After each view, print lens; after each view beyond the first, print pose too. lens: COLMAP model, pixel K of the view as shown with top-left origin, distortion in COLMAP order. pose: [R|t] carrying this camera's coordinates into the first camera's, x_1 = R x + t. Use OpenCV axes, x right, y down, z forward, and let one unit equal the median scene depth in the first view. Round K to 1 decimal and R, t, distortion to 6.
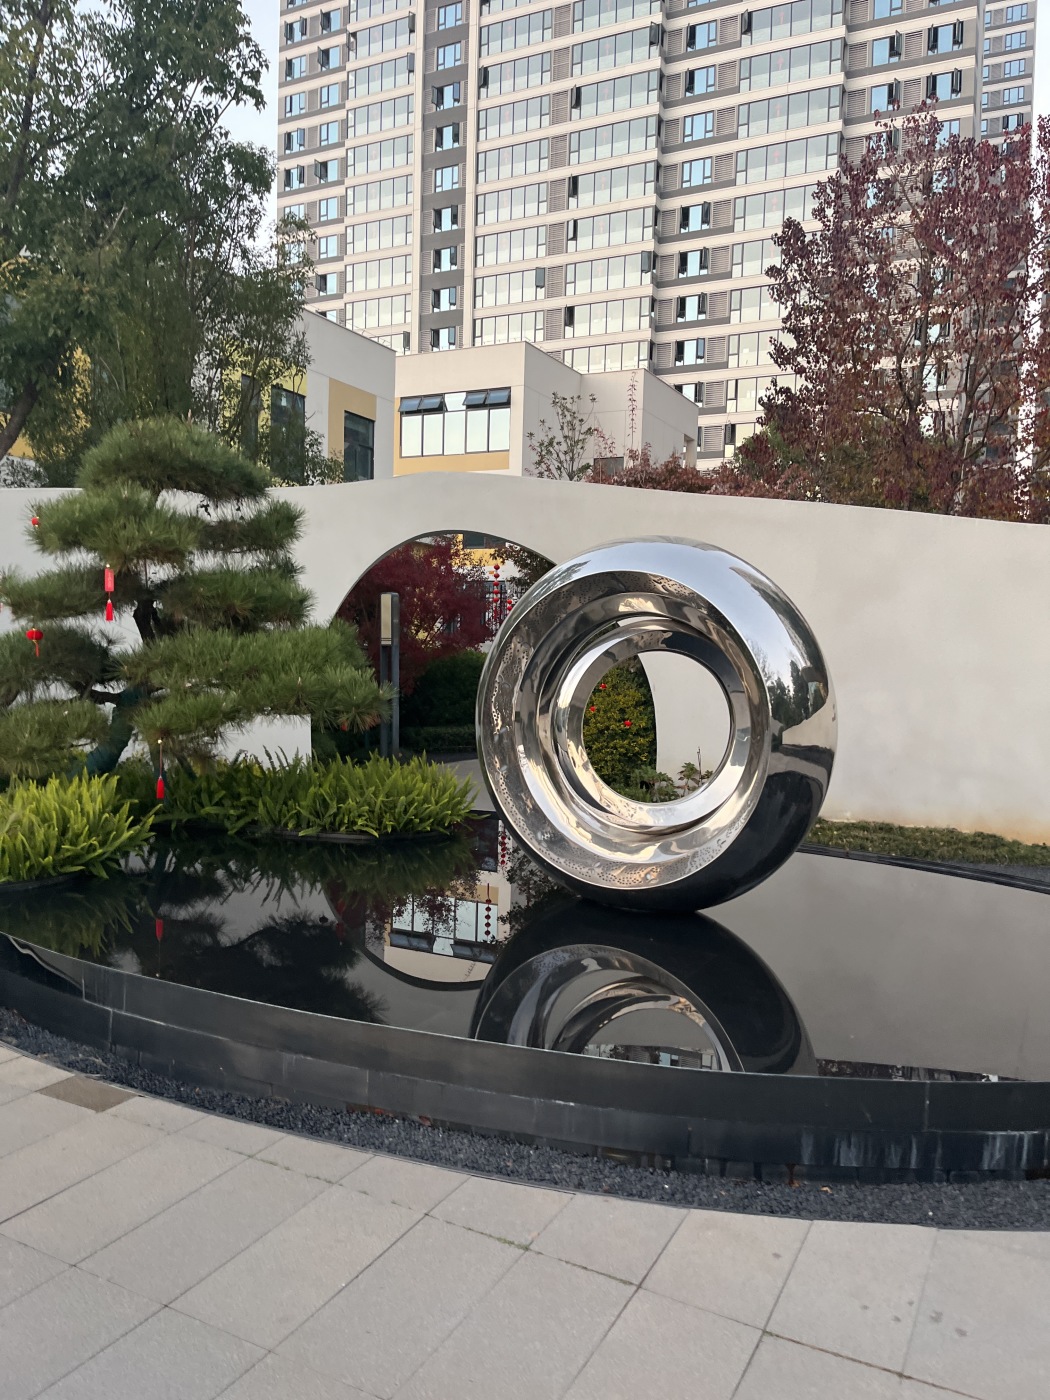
lens RADIAL K [[1056.2, 0, 536.7], [0, 1056.2, 706.6], [0, 0, 1]] dist [0.061832, -0.071826]
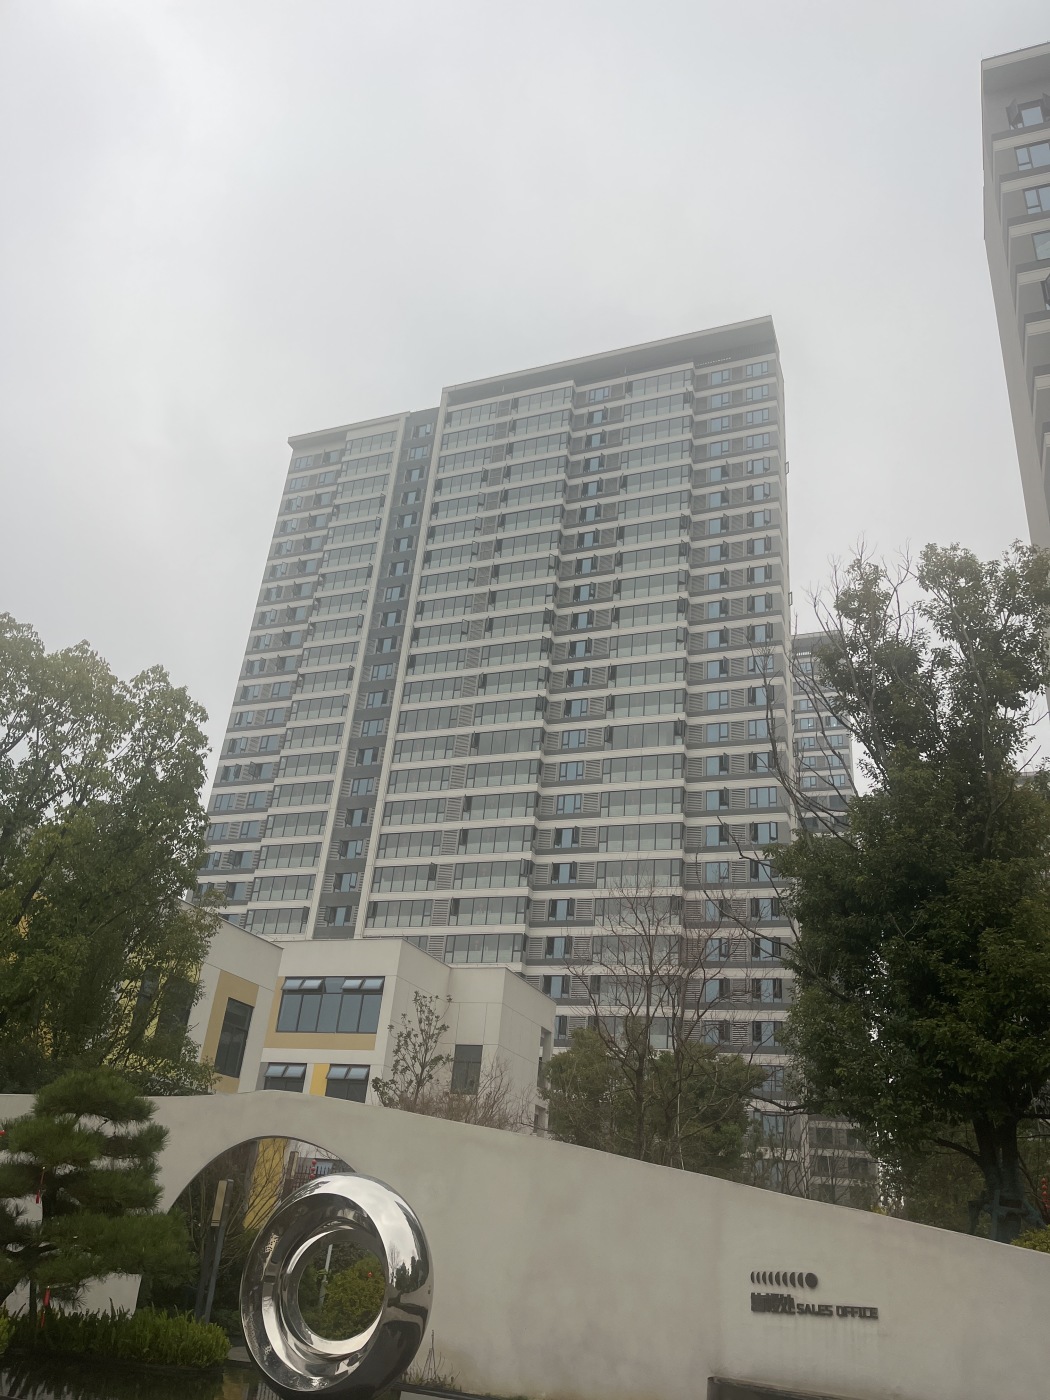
lens RADIAL K [[1047.2, 0, 530.4], [0, 1047.2, 711.5], [0, 0, 1]] dist [0.076508, -0.107995]
pose [[0.992875, 0.097637, 0.068307, 0.016056], [-0.050827, 0.865495, -0.498332, 0.003885], [-0.107775, 0.491310, 0.864291, -0.080815]]
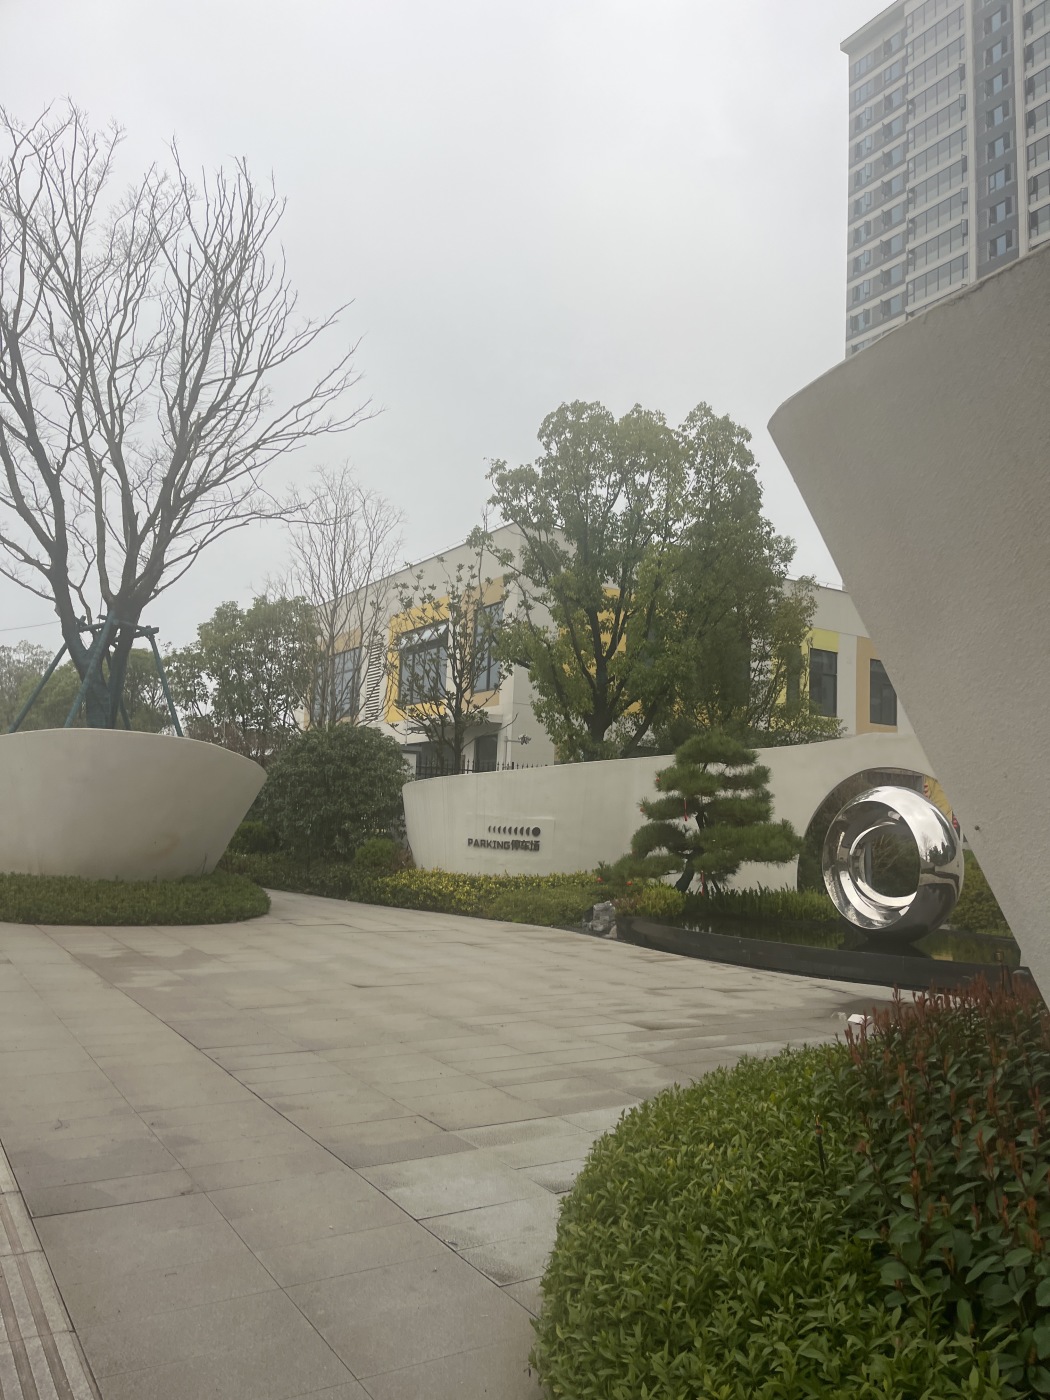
lens RADIAL K [[1047.2, 0, 530.4], [0, 1047.2, 711.5], [0, 0, 1]] dist [0.076508, -0.107995]
pose [[0.858116, -0.049924, -0.511022, 0.048871], [-0.046988, 0.983450, -0.174980, 0.010155], [0.511301, 0.174165, 0.841569, -0.113634]]
